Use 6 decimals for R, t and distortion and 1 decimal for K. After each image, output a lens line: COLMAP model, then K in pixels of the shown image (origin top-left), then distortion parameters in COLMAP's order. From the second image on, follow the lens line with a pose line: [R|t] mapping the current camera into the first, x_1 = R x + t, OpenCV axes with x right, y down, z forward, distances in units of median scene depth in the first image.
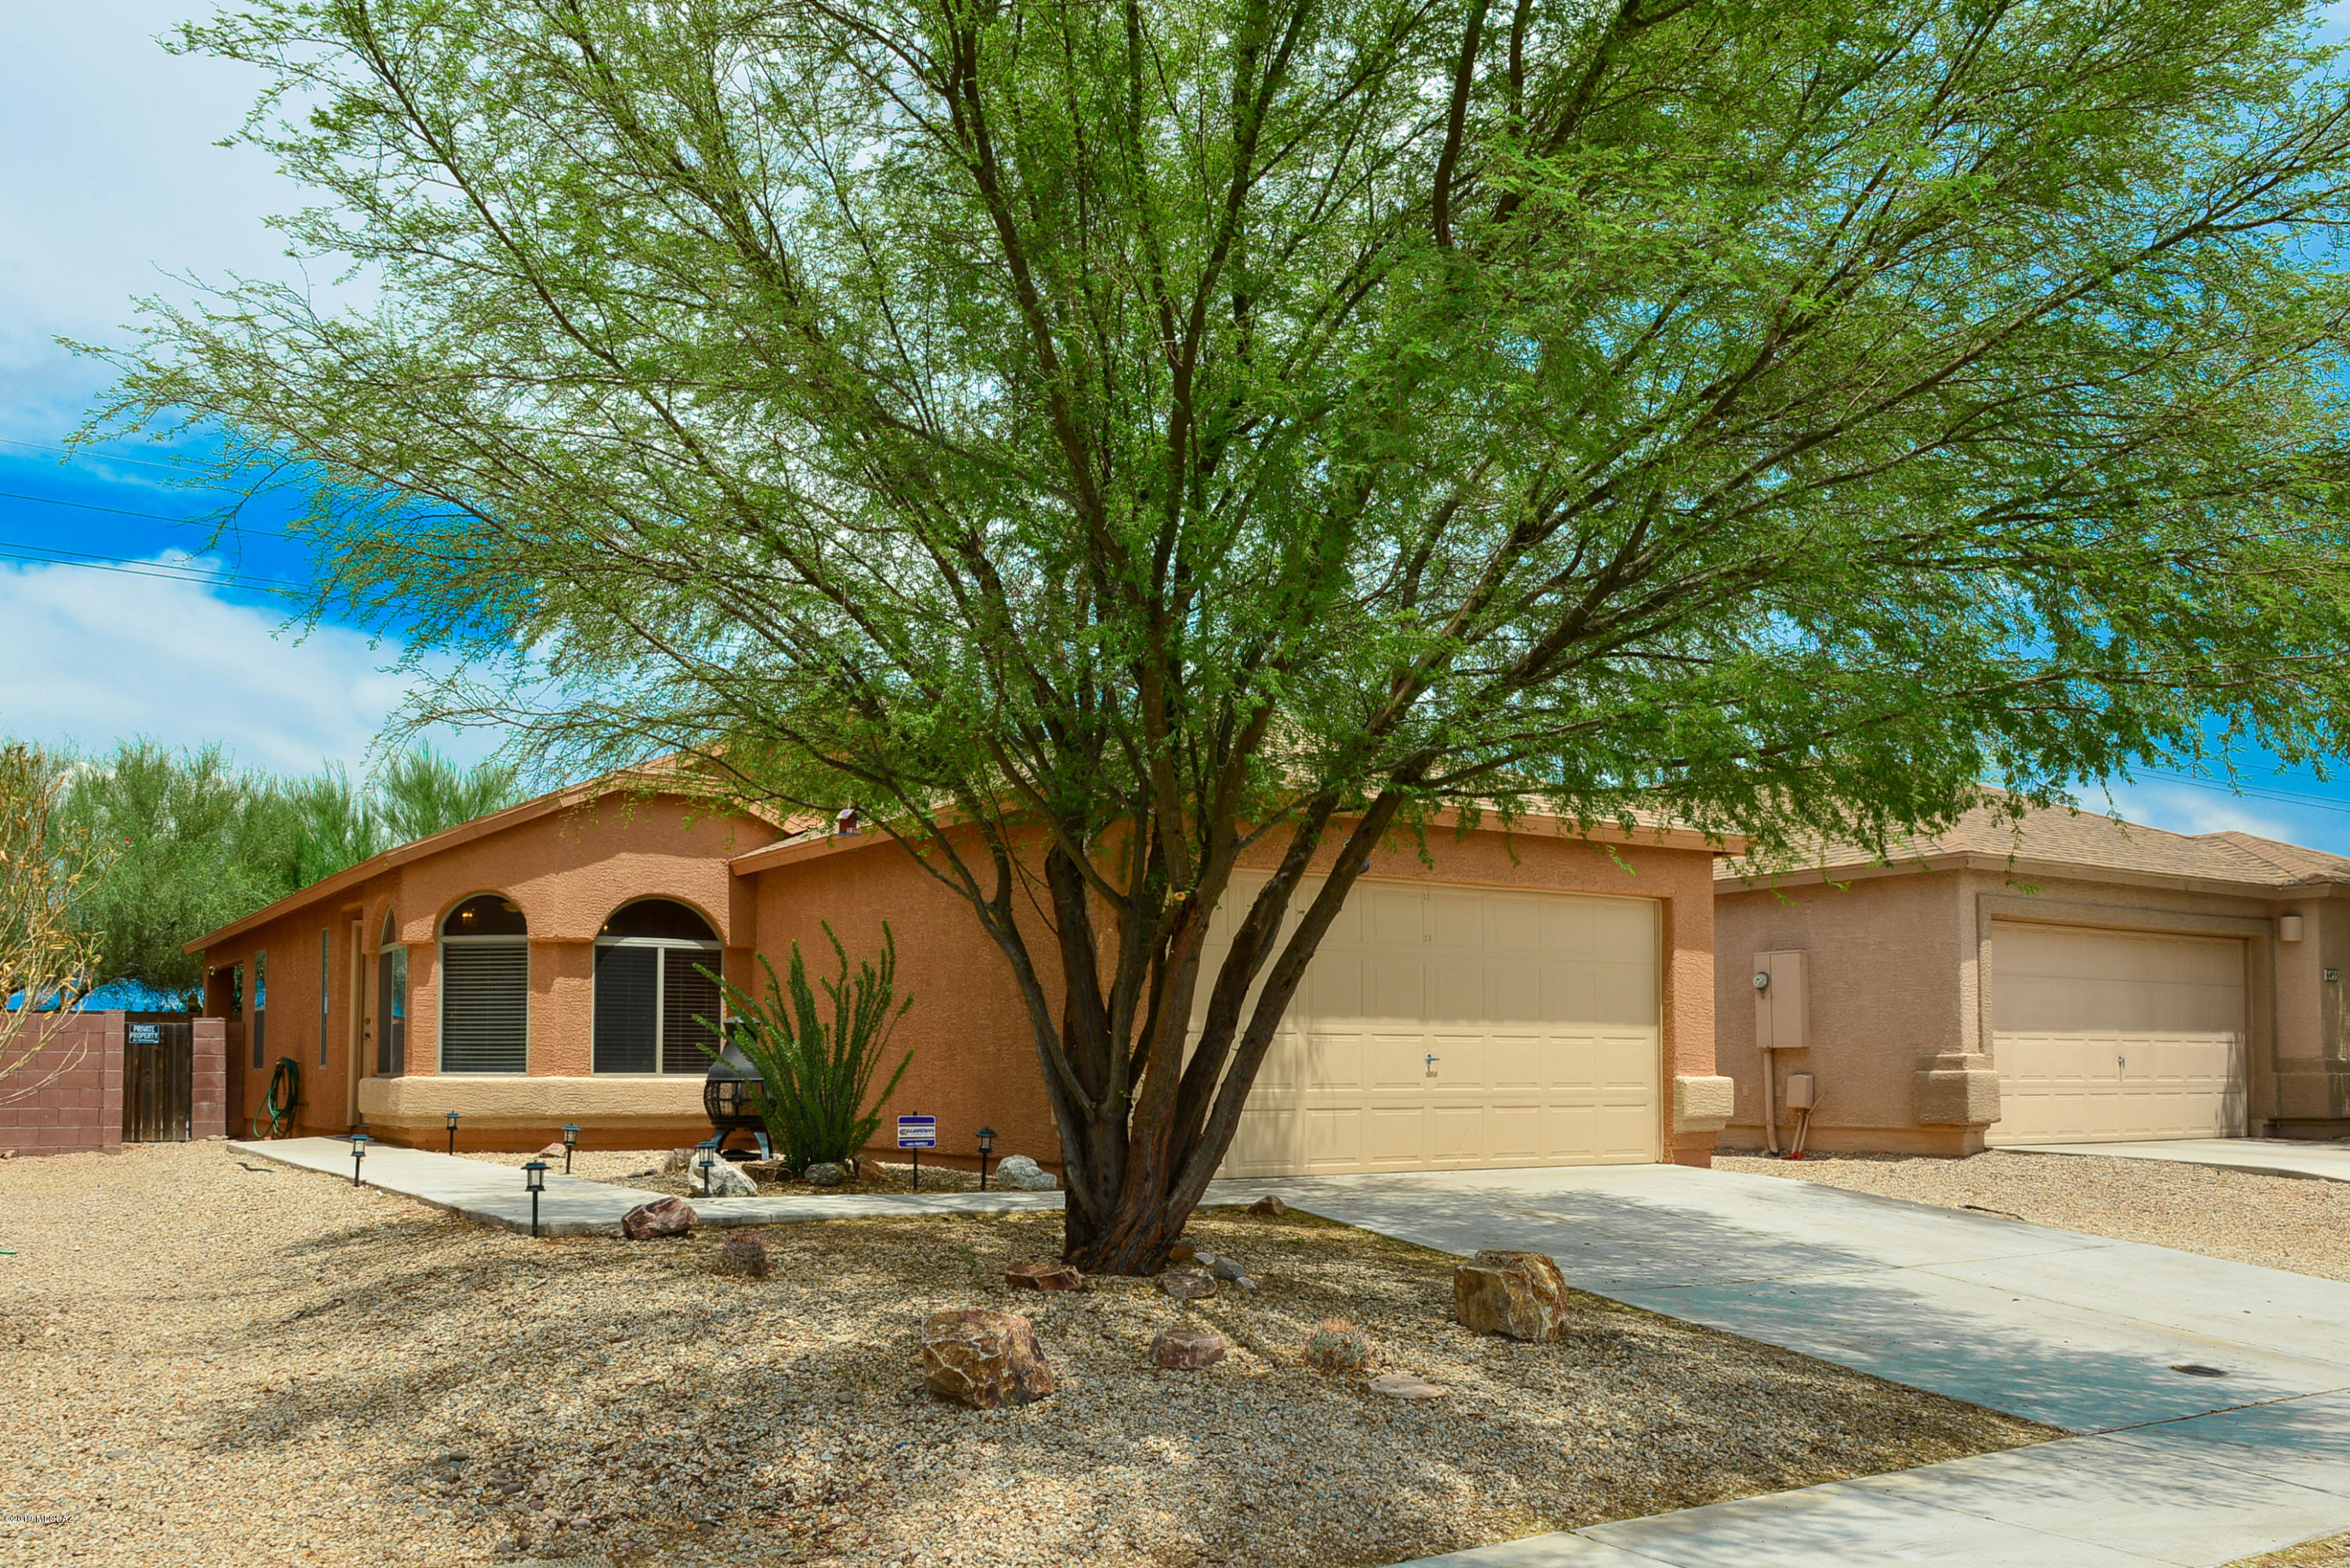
lens RADIAL K [[1904.9, 0, 1178.5], [0, 1904.9, 972.3], [0, 0, 1]] dist [-0.010821, -0.008715]
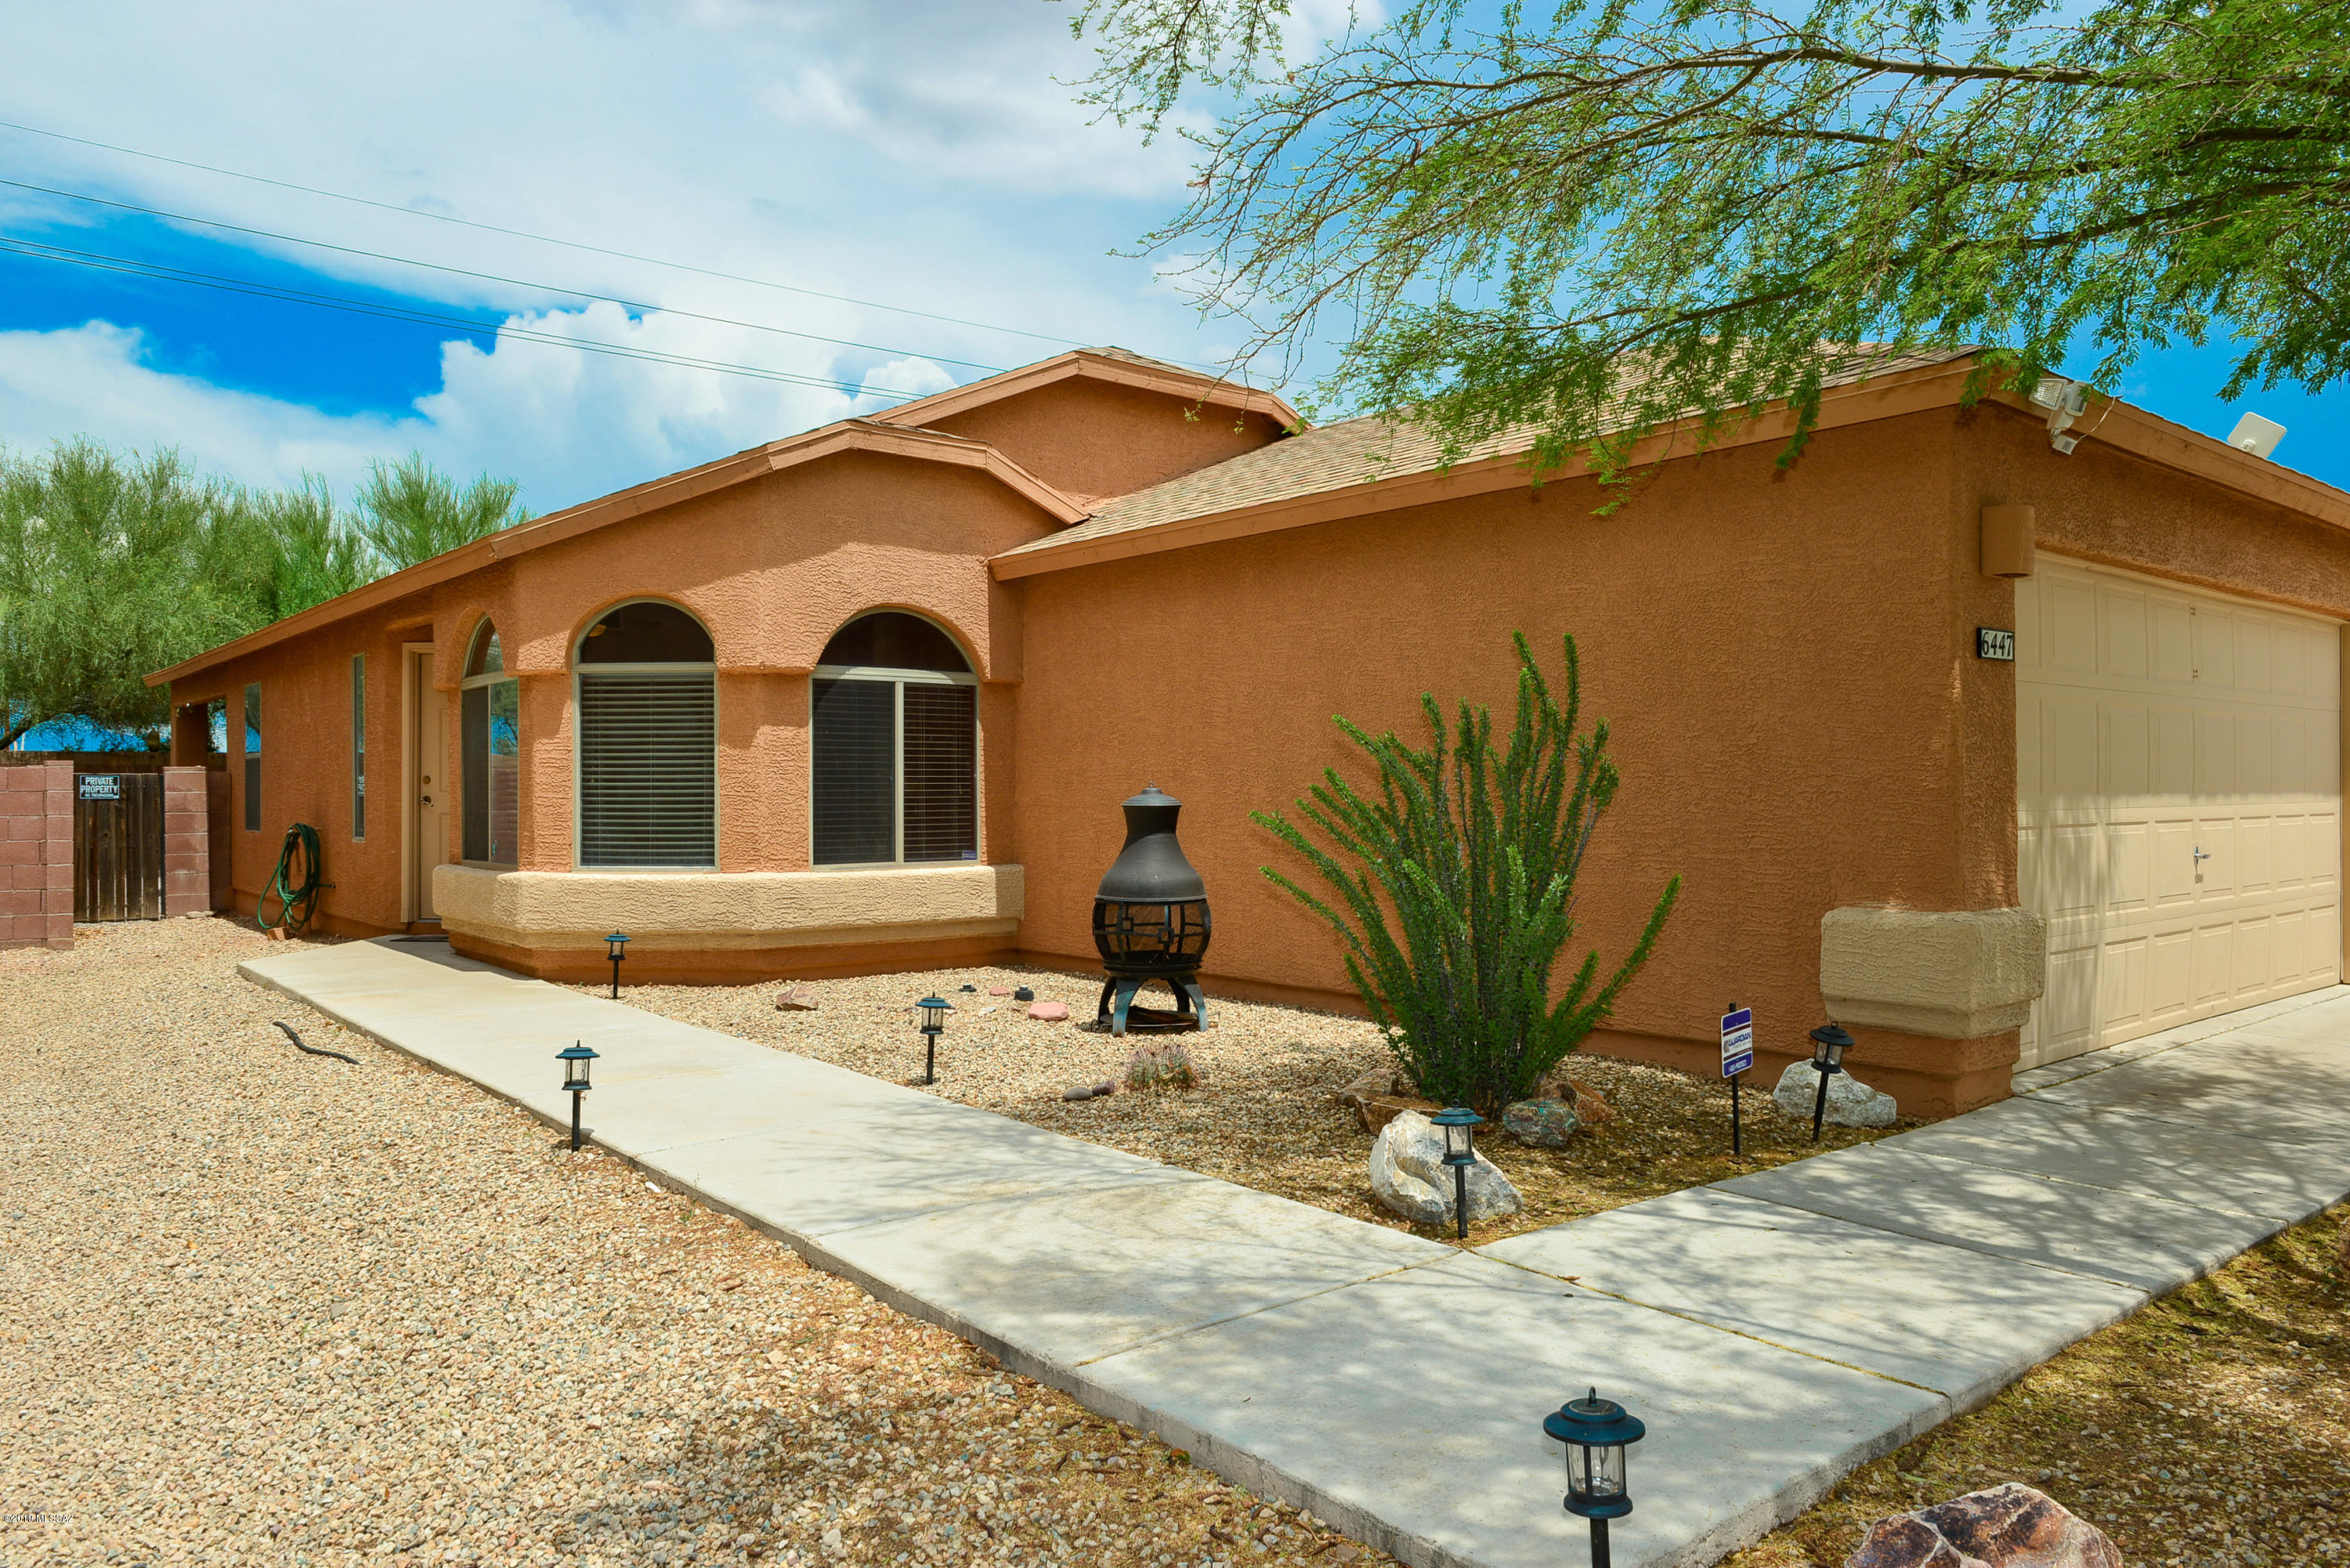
lens RADIAL K [[1579.7, 0, 1175.0], [0, 1579.7, 784.0], [0, 0, 1]] dist [0.001104, 0.001875]
pose [[0.994754, -0.003092, 0.102249, -0.227944], [-0.002057, 0.998736, 0.050221, -0.004882], [-0.102275, -0.050167, 0.993490, 0.409159]]
